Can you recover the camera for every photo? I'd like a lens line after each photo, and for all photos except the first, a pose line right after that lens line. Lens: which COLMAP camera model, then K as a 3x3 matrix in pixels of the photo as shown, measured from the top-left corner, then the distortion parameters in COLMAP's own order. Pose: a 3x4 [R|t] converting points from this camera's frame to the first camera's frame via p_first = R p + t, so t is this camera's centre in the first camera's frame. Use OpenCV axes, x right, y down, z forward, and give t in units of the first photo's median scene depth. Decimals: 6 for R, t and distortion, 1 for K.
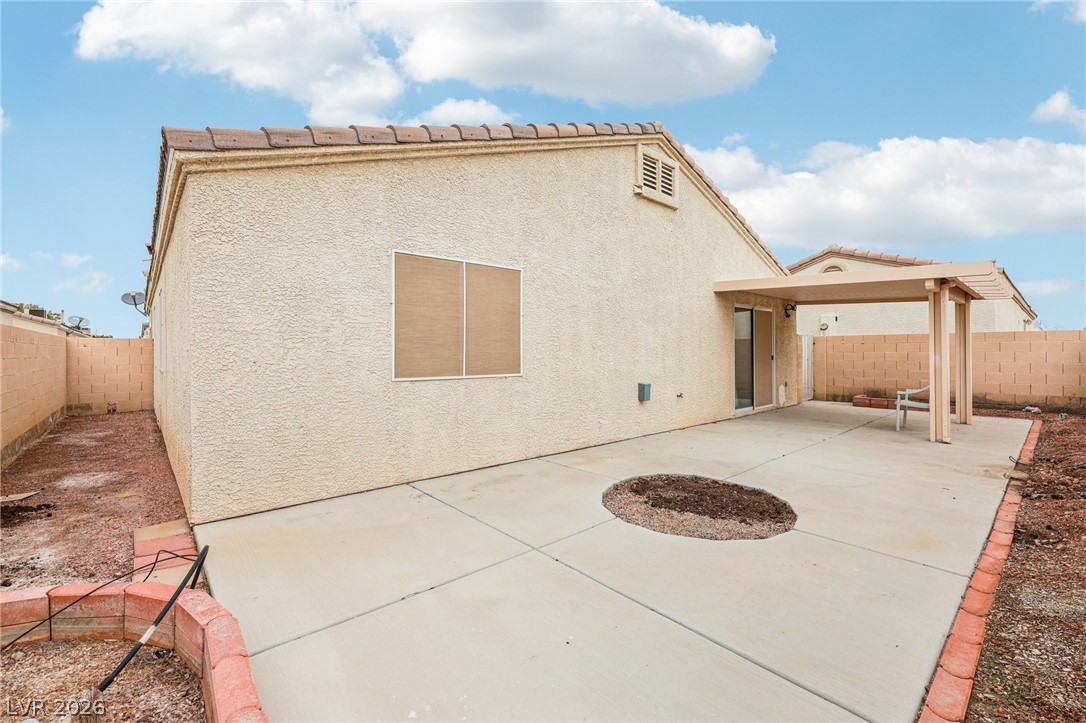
lens RADIAL K [[466.8, 0, 543.3], [0, 466.8, 362.6], [0, 0, 1]] dist [-0.000761, 0.000098]
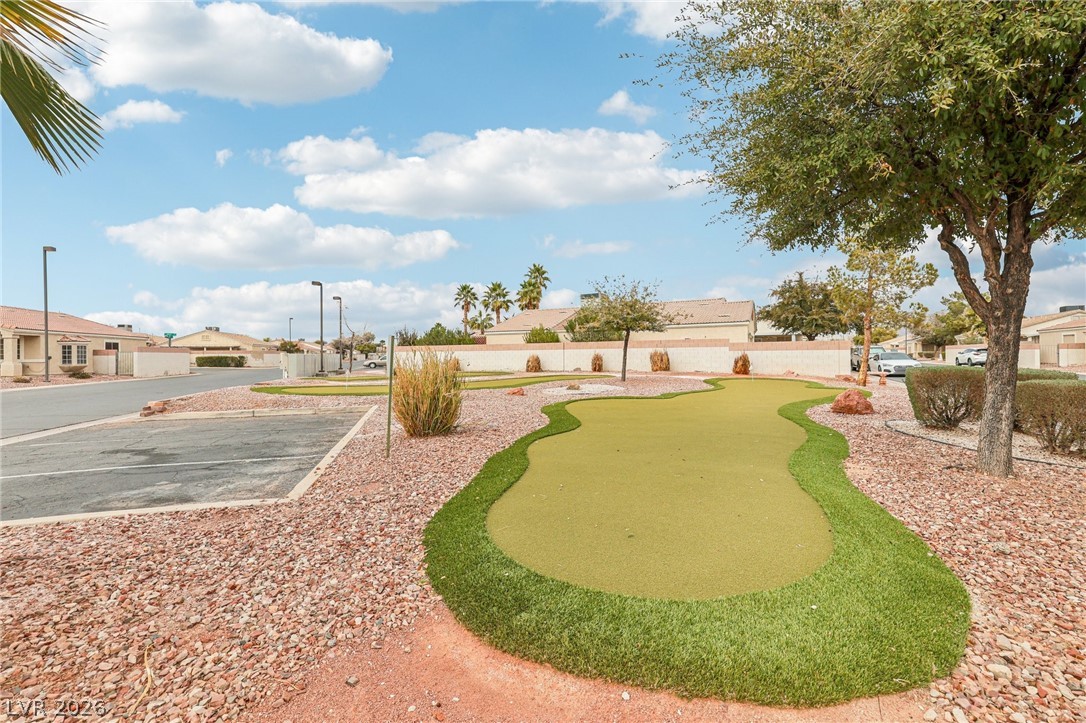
lens RADIAL K [[466.8, 0, 545.9], [0, 466.8, 368.0], [0, 0, 1]] dist [-0.000761, 0.000098]
pose [[0.999965, -0.008036, 0.002314, 0.899633], [0.008017, 0.999935, 0.008085, 0.151032], [-0.002378, -0.008066, 0.999965, -0.258316]]
